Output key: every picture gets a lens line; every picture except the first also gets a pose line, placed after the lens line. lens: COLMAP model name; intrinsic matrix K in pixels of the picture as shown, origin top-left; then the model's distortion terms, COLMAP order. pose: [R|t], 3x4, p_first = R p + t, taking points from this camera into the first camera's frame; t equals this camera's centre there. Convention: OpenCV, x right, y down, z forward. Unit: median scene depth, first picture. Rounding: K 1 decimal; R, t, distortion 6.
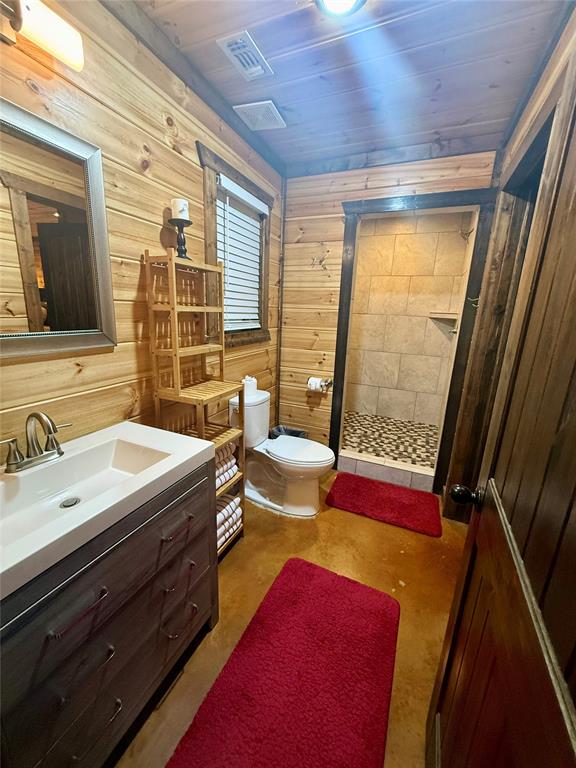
lens RADIAL K [[305.3, 0, 288.1], [0, 305.3, 381.6], [0, 0, 1]] dist [-0.002907, 0.000386]
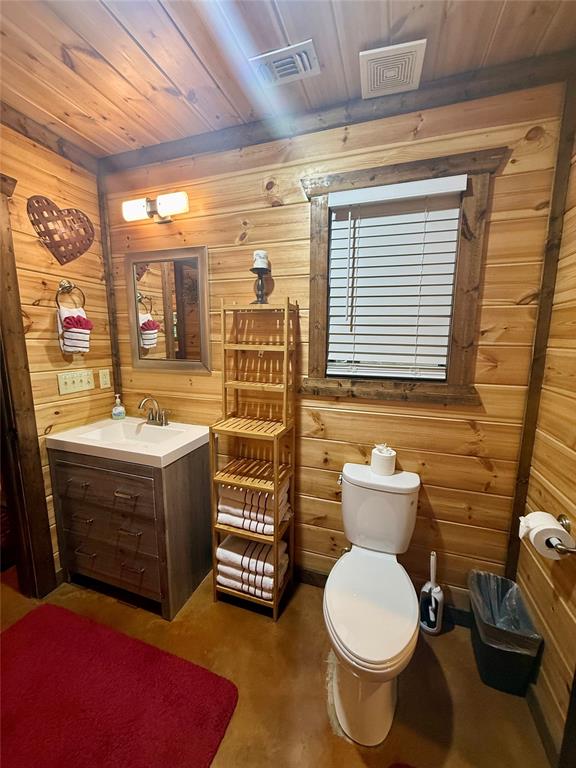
lens RADIAL K [[305.3, 0, 291.1], [0, 305.3, 384.9], [0, 0, 1]] dist [-0.002907, 0.000386]
pose [[0.090562, 0.112333, -0.989535, 0.367261], [-0.239043, 0.967022, 0.087900, -0.113782], [0.966777, 0.228581, 0.114427, 0.497904]]
